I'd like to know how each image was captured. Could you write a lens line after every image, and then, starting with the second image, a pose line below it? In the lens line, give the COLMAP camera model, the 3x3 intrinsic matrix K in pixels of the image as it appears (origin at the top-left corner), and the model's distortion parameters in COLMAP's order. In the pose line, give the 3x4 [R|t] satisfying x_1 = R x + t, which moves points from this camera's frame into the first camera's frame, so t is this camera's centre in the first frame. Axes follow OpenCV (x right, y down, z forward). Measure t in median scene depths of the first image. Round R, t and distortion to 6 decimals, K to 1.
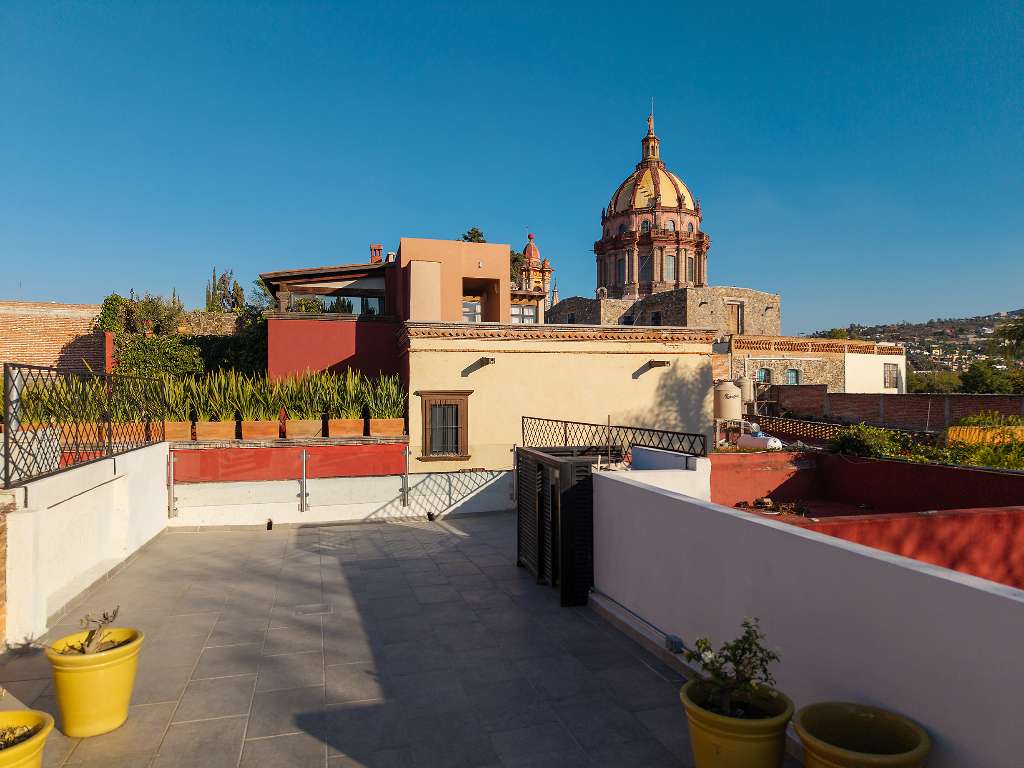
lens RADIAL K [[713.7, 0, 508.0], [0, 713.7, 355.7], [0, 0, 1]] dist [0.026076, -0.007665]
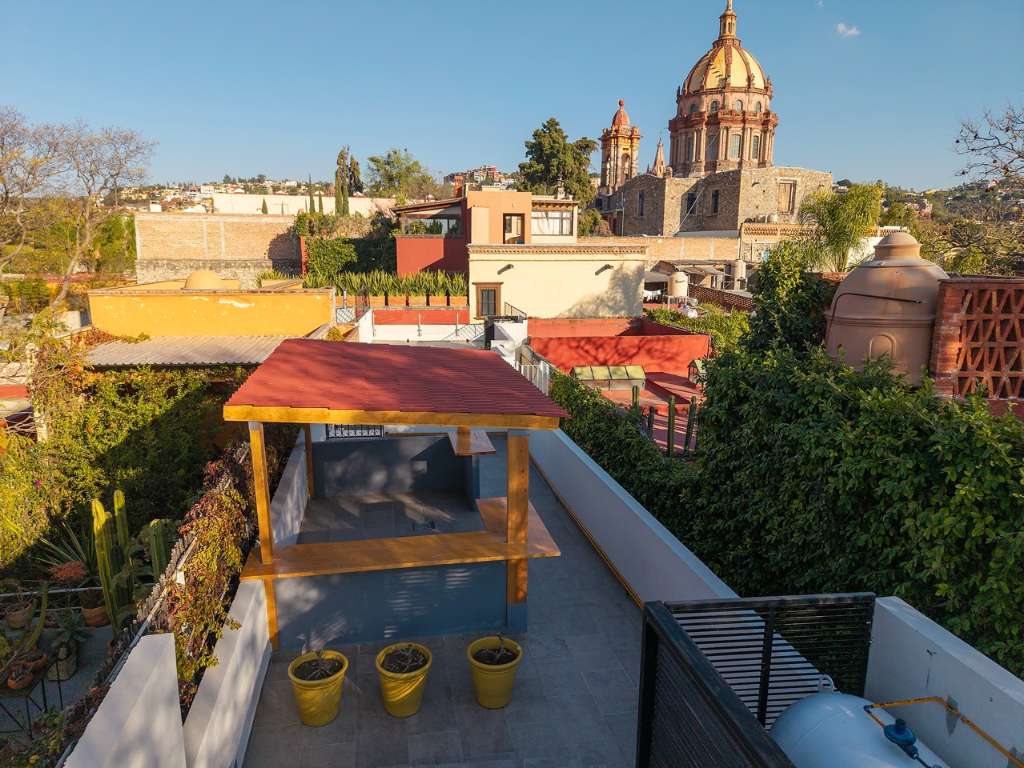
lens RADIAL K [[713.7, 0, 510.7], [0, 713.7, 383.7], [0, 0, 1]] dist [0.026076, -0.007665]
pose [[0.989871, 0.037341, -0.136974, 0.055440], [-0.003837, 0.971476, 0.237108, -0.032005], [0.141920, -0.234180, 0.961779, -0.203879]]
